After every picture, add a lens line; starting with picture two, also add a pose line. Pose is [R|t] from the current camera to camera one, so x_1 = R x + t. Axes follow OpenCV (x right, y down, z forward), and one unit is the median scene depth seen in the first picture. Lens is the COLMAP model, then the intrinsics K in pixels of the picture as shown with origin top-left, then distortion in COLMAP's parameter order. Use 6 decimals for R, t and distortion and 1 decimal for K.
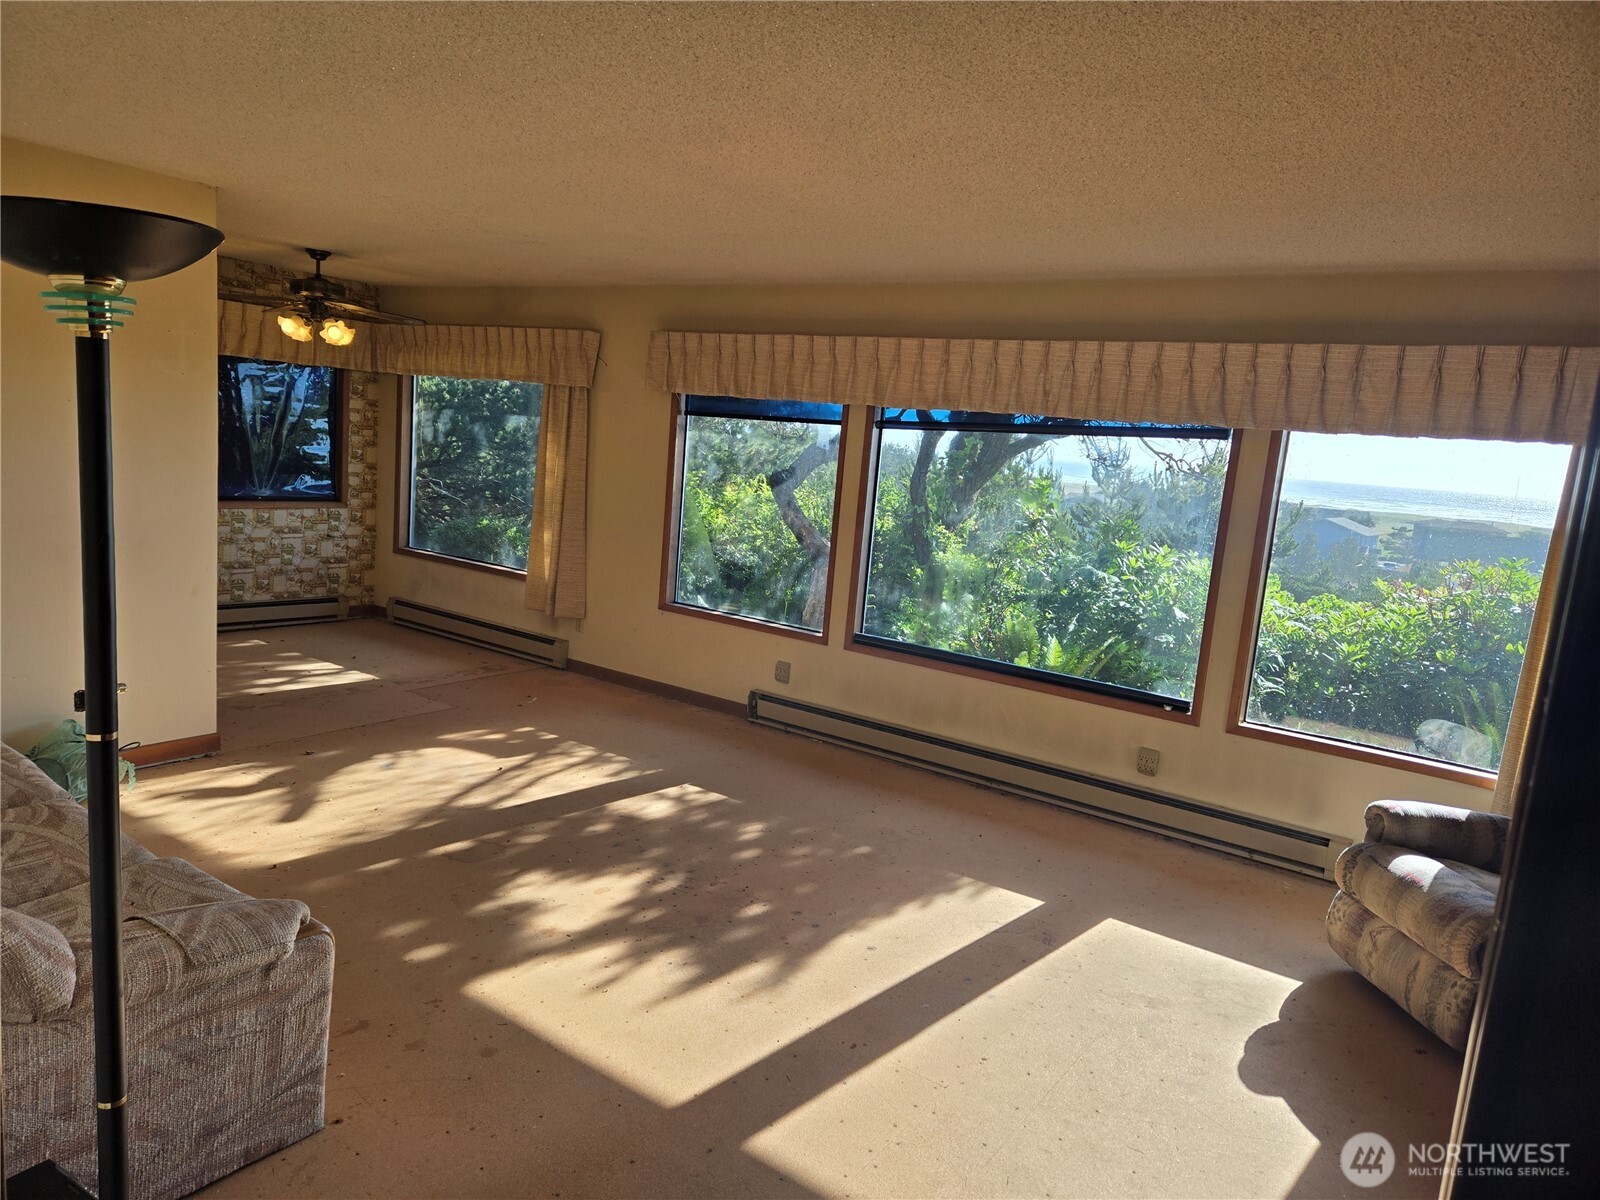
lens RADIAL K [[1081.5, 0, 785.0], [0, 1081.5, 611.9], [0, 0, 1]] dist [0.076799, -0.077123]
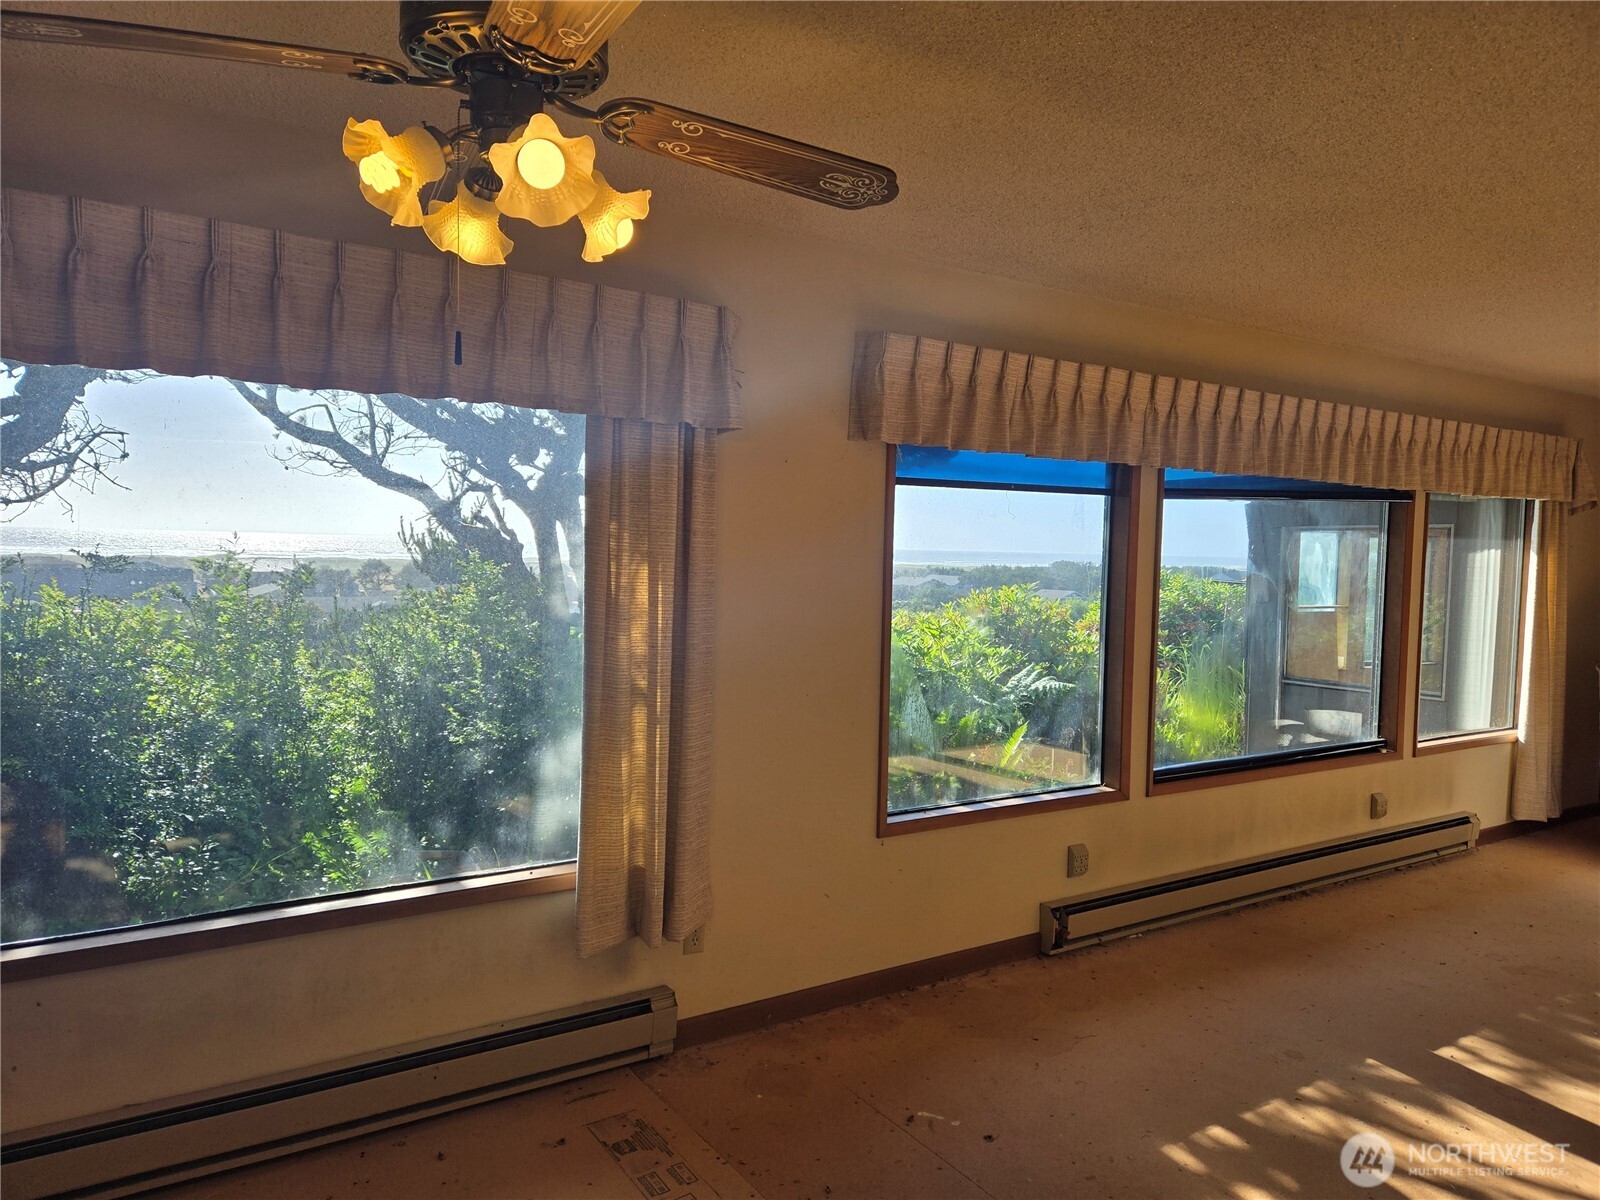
lens RADIAL K [[1090.8, 0, 792.4], [0, 1090.8, 619.4], [0, 0, 1]] dist [0.067678, -0.054127]
pose [[0.363552, -0.143620, 0.920436, -0.709440], [0.151206, 0.984040, 0.093821, -0.192415], [-0.919221, 0.105067, 0.379466, 0.942891]]
